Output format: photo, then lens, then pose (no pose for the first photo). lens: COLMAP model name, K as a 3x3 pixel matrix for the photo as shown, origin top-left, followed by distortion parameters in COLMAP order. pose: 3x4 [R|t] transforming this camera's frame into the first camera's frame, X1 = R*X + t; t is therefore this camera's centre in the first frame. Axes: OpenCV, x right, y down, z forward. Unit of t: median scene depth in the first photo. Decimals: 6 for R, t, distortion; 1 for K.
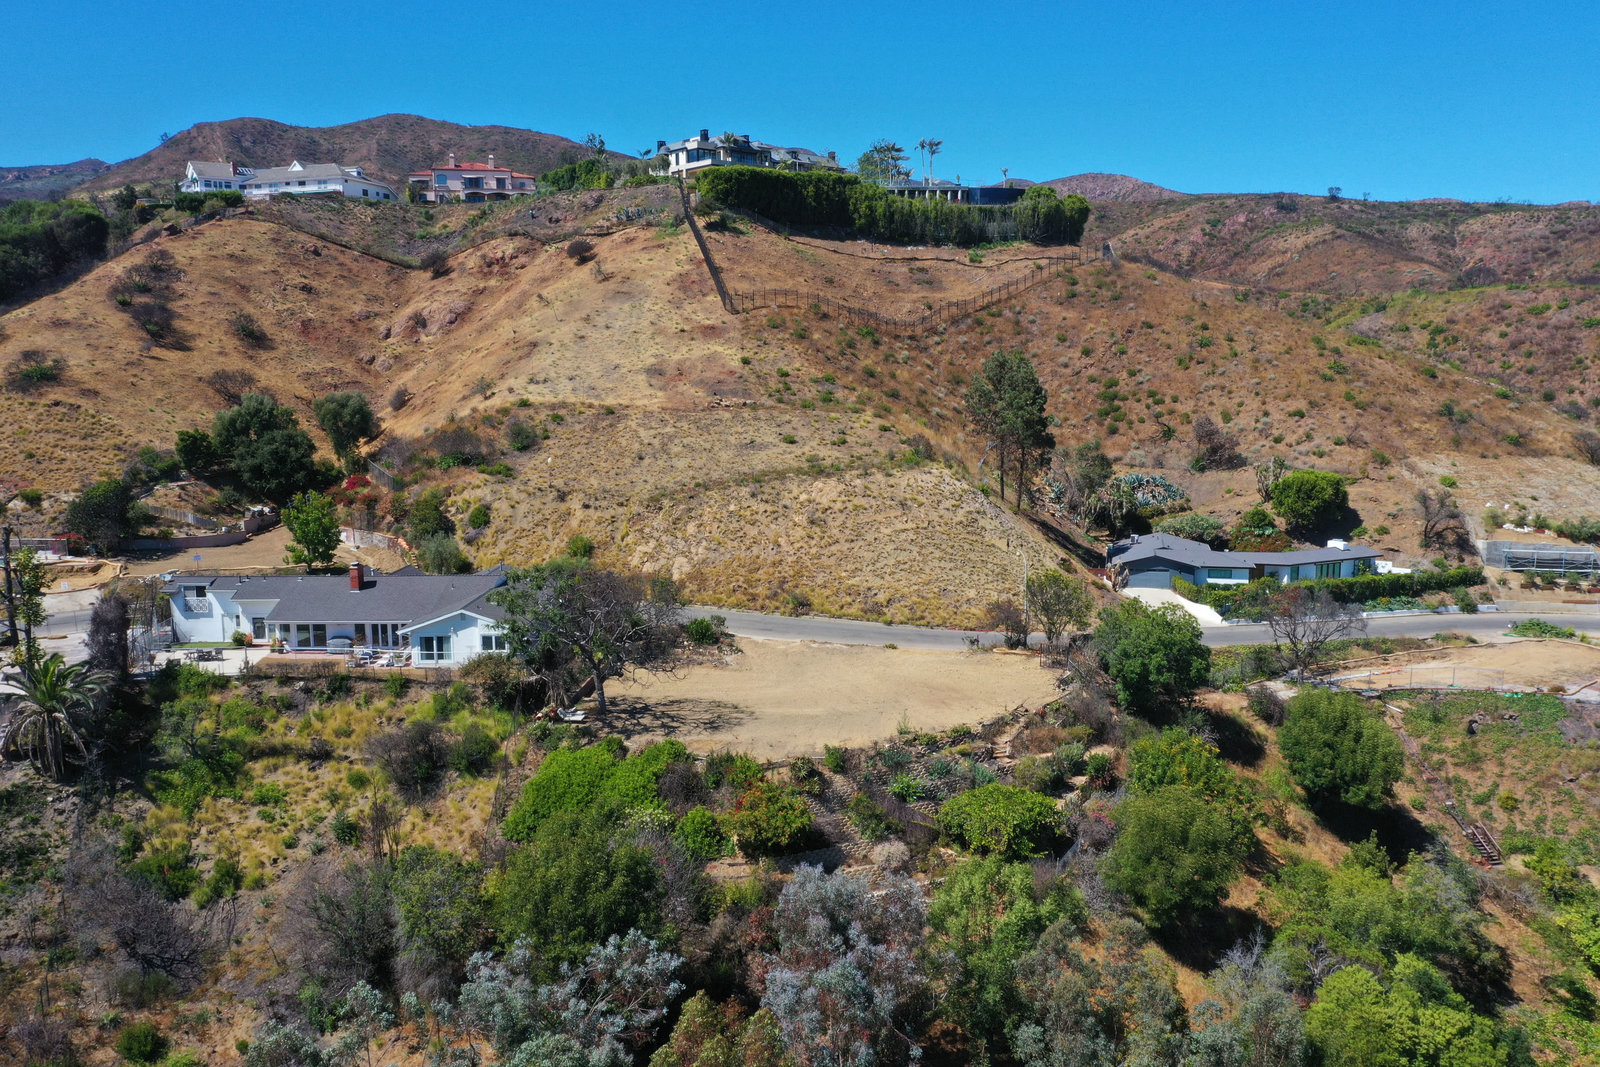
lens RADIAL K [[1259.8, 0, 801.0], [0, 1259.8, 525.8], [0, 0, 1]] dist [-0.009629, 0.006596]
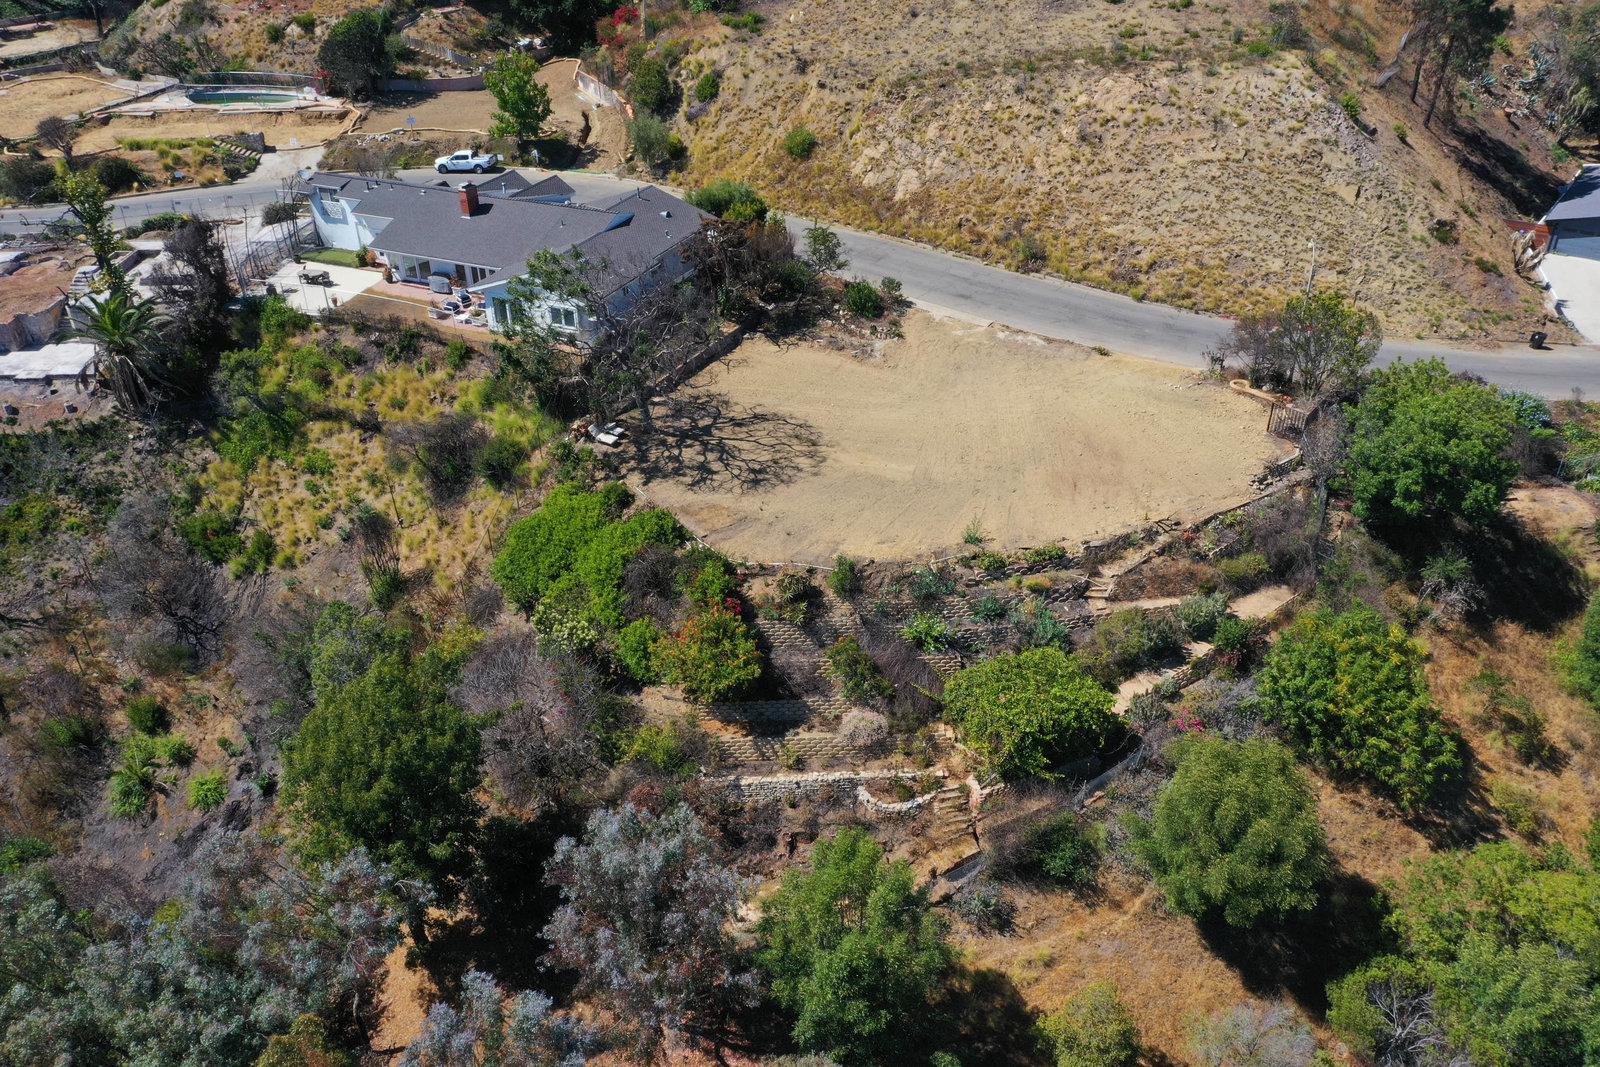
lens RADIAL K [[1259.8, 0, 801.0], [0, 1259.8, 525.8], [0, 0, 1]] dist [-0.009629, 0.006596]
pose [[0.917937, 0.200730, -0.342197, 0.158707], [-0.042024, 0.906898, 0.419250, -0.101526], [0.394493, -0.370465, 0.840911, 0.212614]]
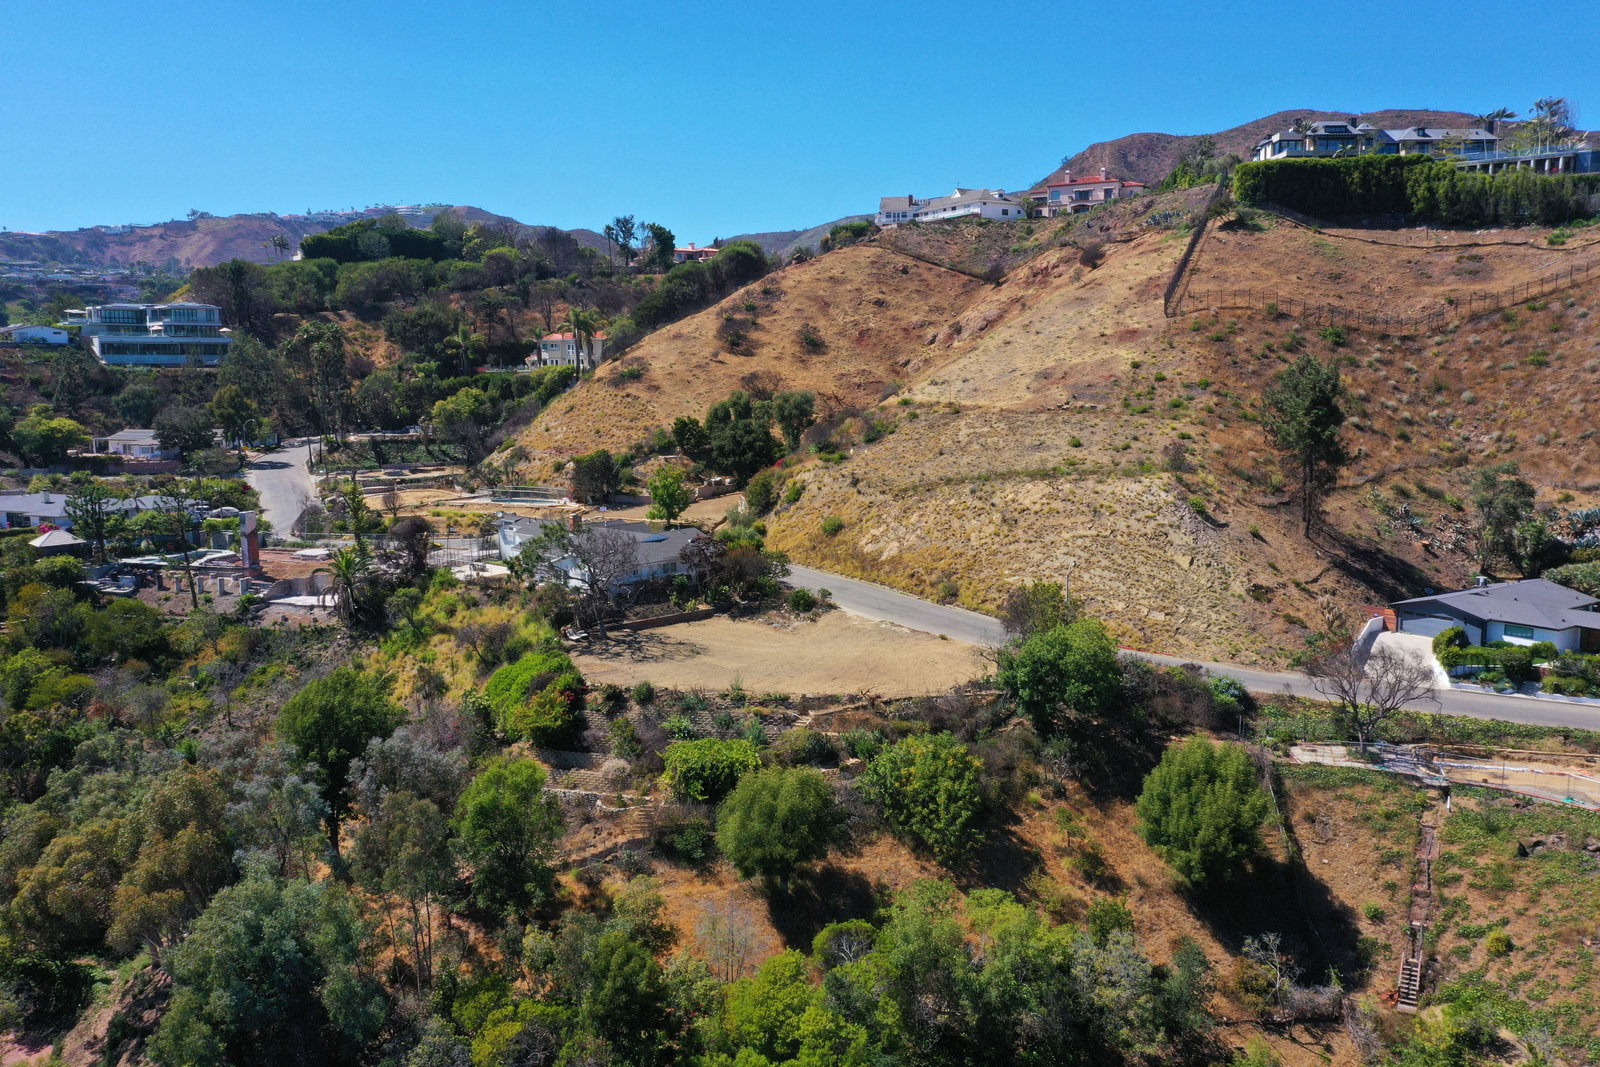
lens RADIAL K [[1254.0, 0, 798.5], [0, 1254.0, 525.5], [0, 0, 1]] dist [-0.004266, 0.007234]
pose [[0.747271, 0.085447, -0.659003, 0.568518], [-0.084339, 0.995874, 0.033490, -0.019415], [0.659146, 0.030554, 0.751394, 0.104842]]
